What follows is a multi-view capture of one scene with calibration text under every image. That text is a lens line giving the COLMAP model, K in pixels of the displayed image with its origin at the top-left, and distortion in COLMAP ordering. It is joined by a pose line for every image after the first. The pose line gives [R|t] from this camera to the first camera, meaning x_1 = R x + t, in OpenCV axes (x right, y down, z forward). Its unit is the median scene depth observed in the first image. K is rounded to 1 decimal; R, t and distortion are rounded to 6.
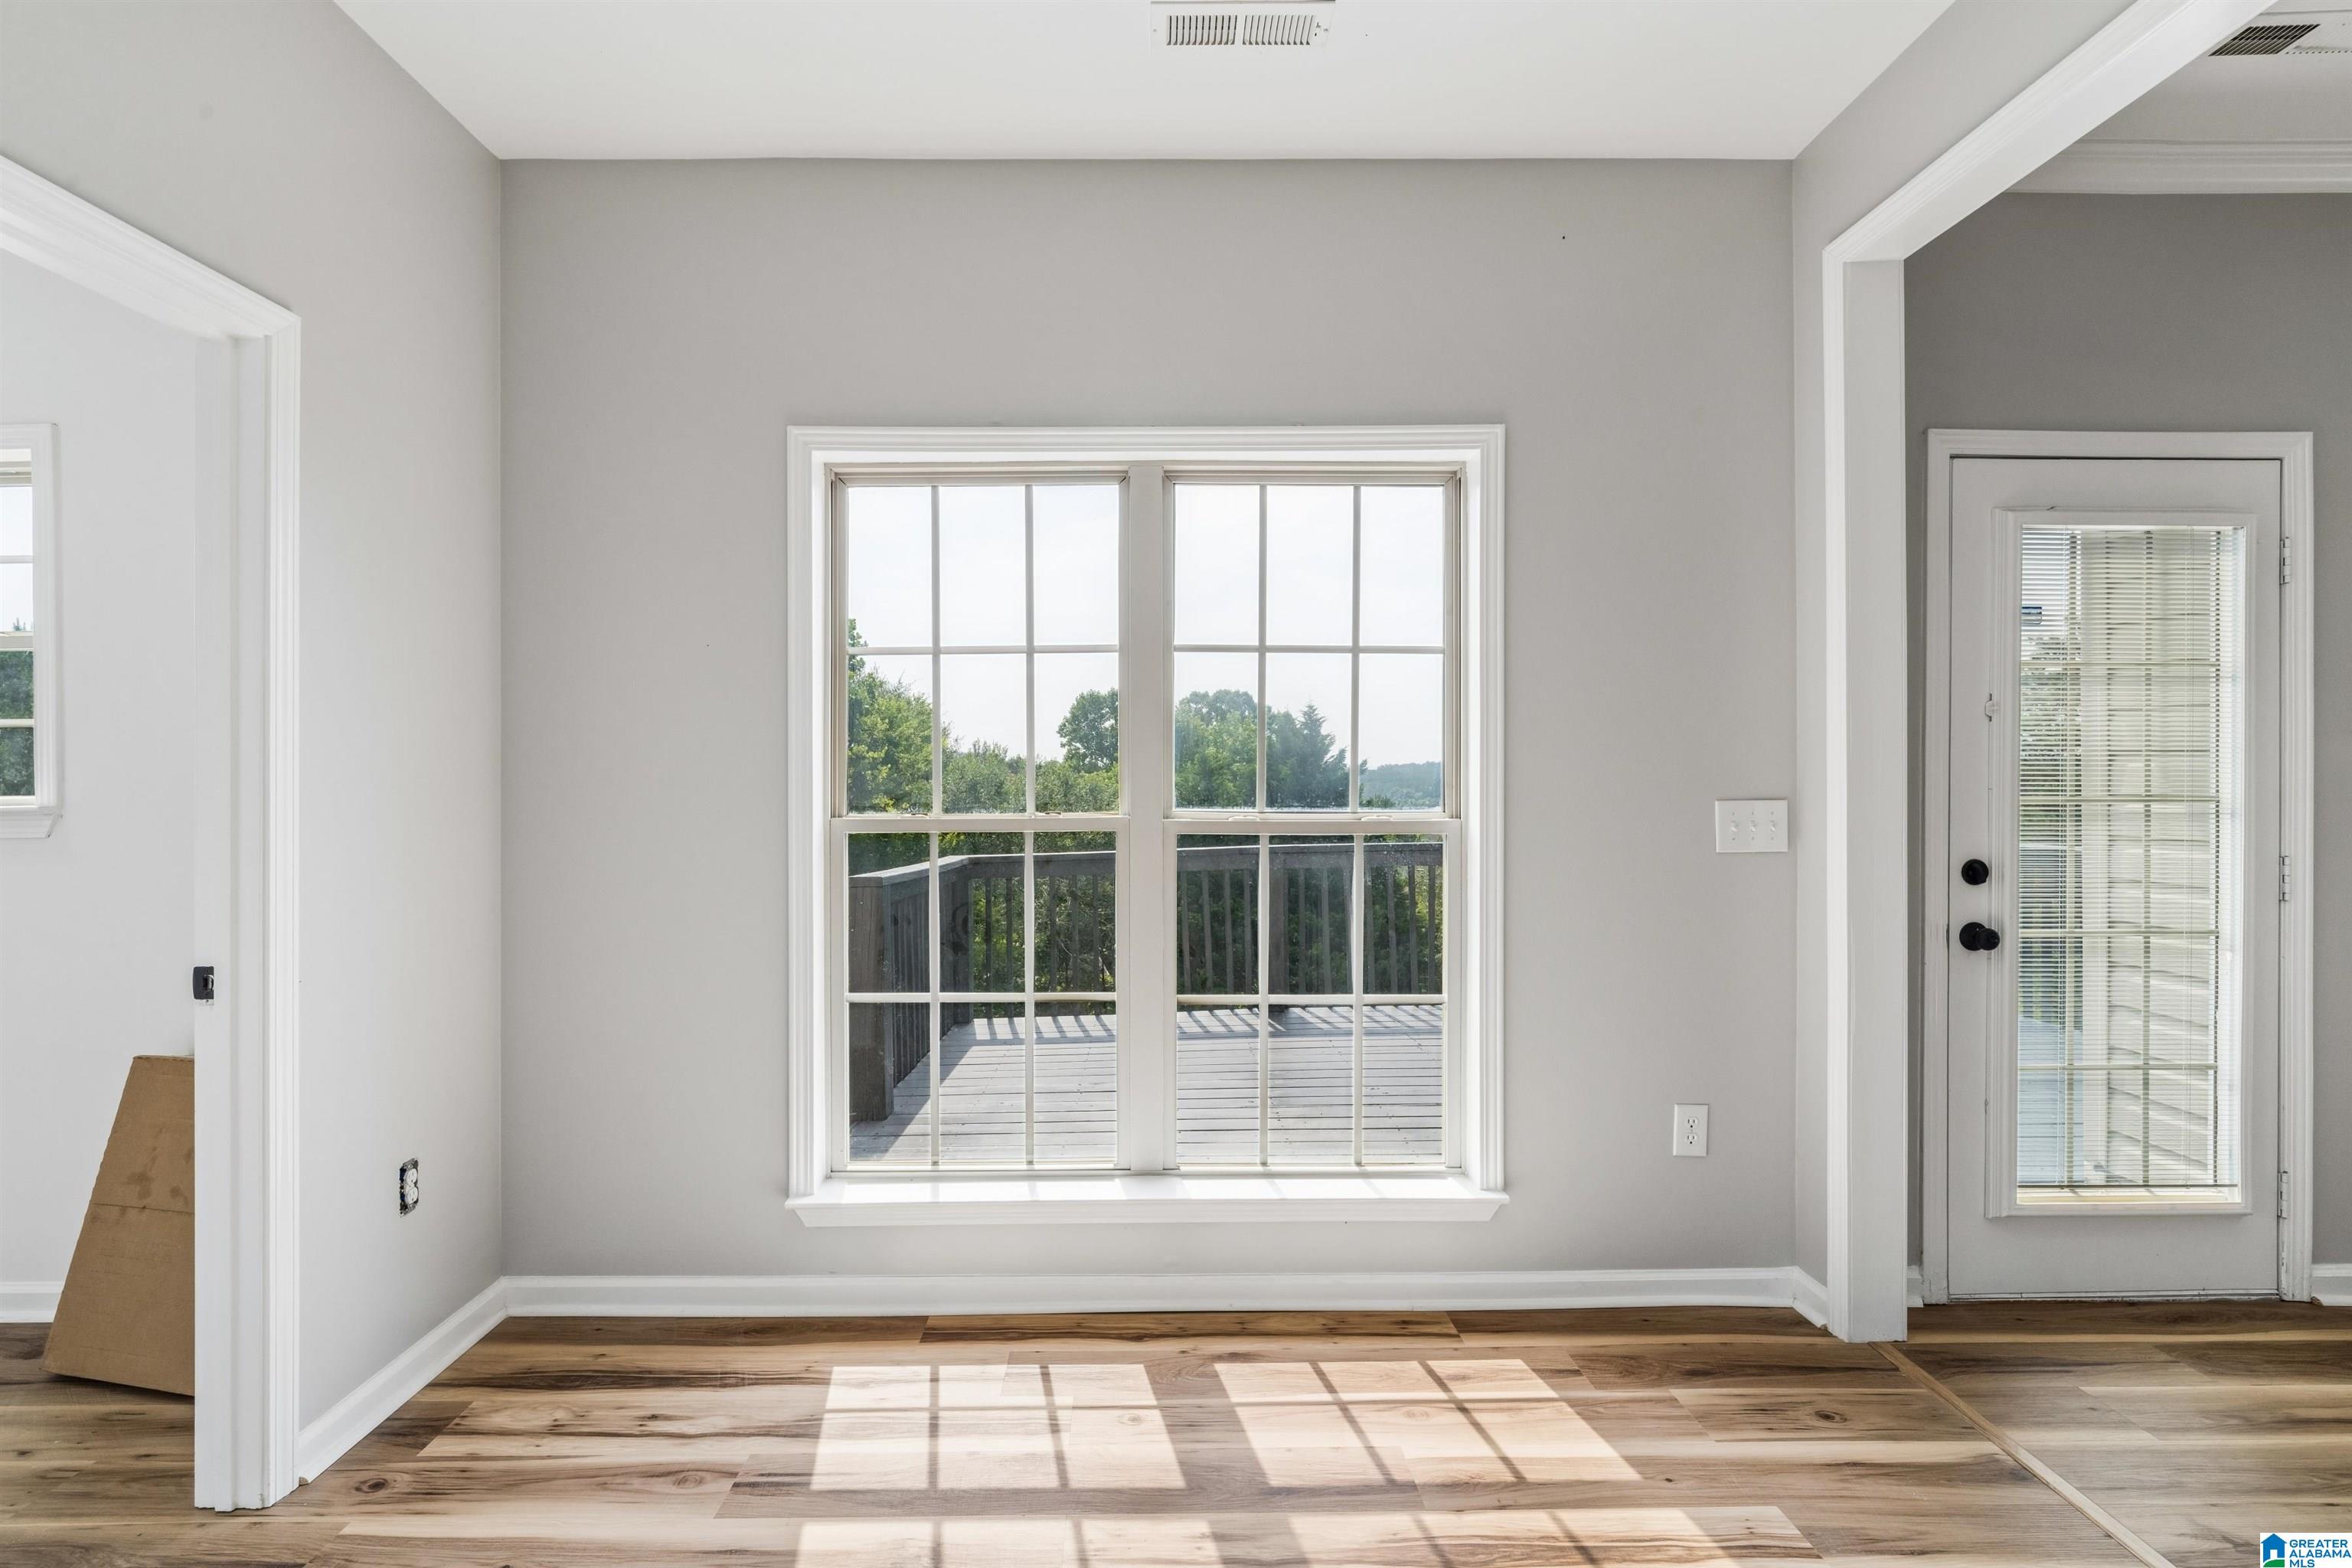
lens RADIAL K [[1071.6, 0, 1156.0], [0, 1071.6, 775.2], [0, 0, 1]] dist [-0.002581, 0.000993]
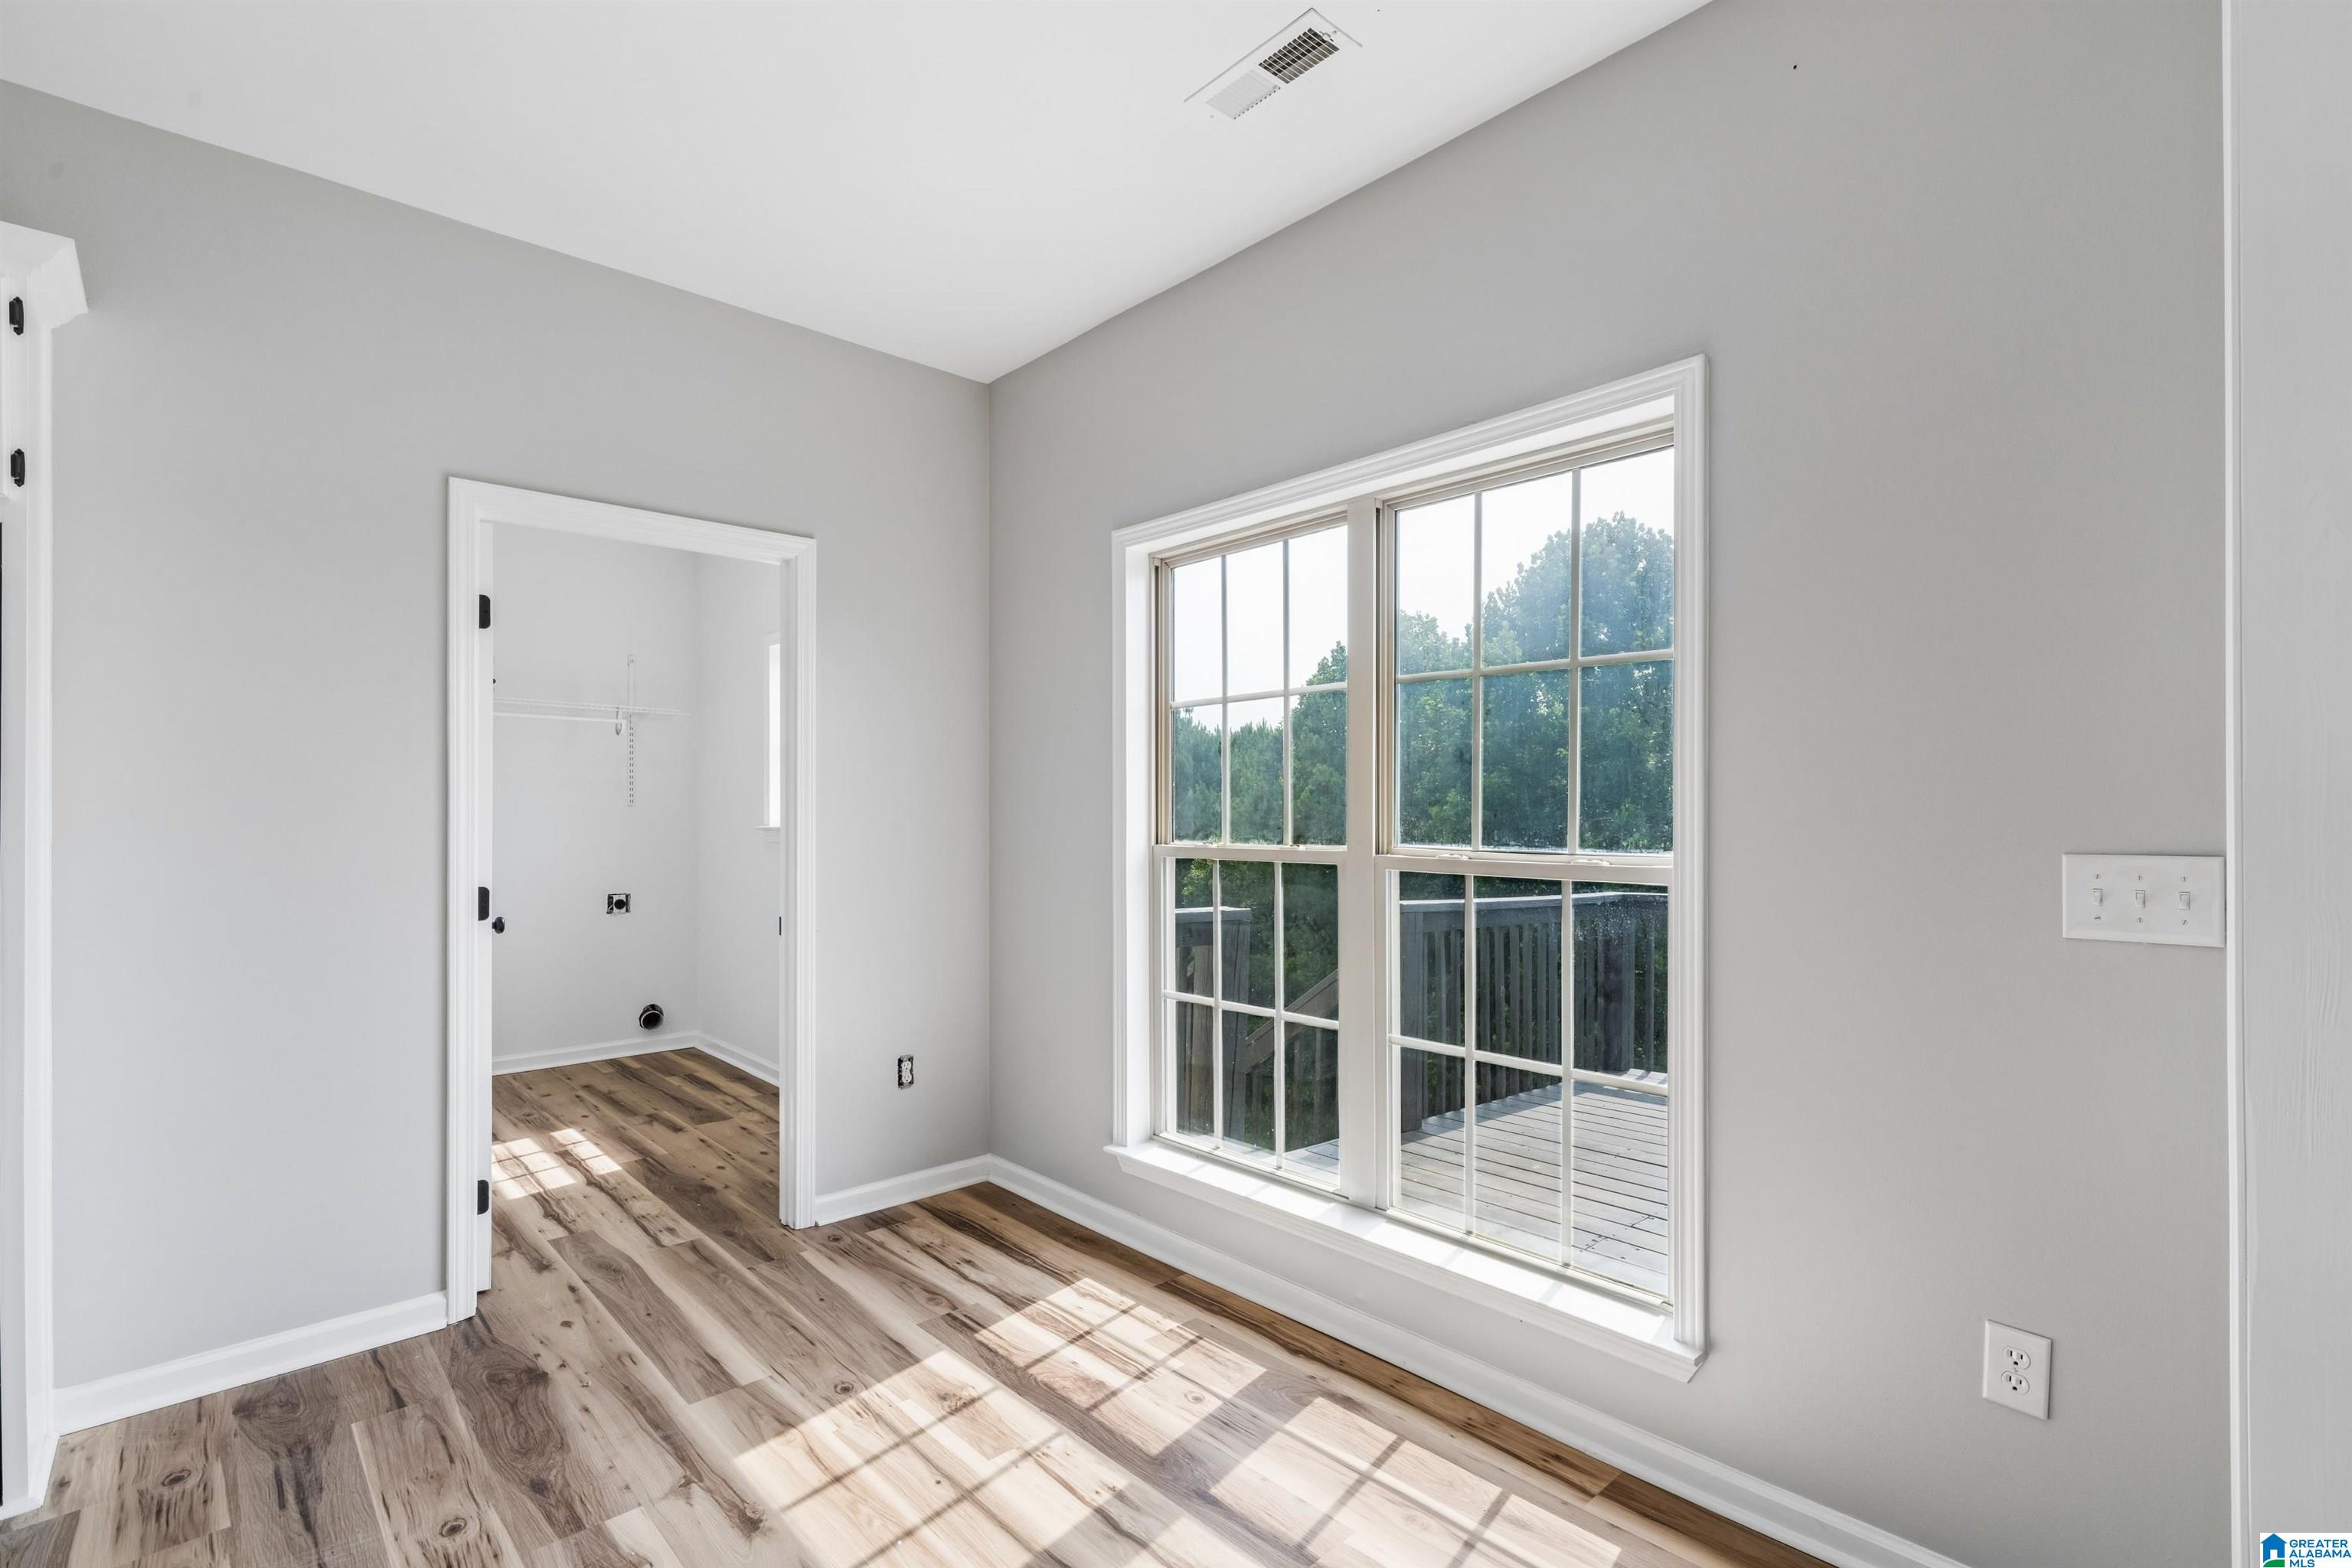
lens RADIAL K [[1080.3, 0, 1190.9], [0, 1080.3, 814.2], [0, 0, 1]] dist [-0.001123, -0.000320]
pose [[0.677542, 0.005302, -0.735465, 0.664349], [-0.000565, 0.999977, 0.006689, -0.002801], [0.735484, -0.004116, 0.677529, 0.211969]]
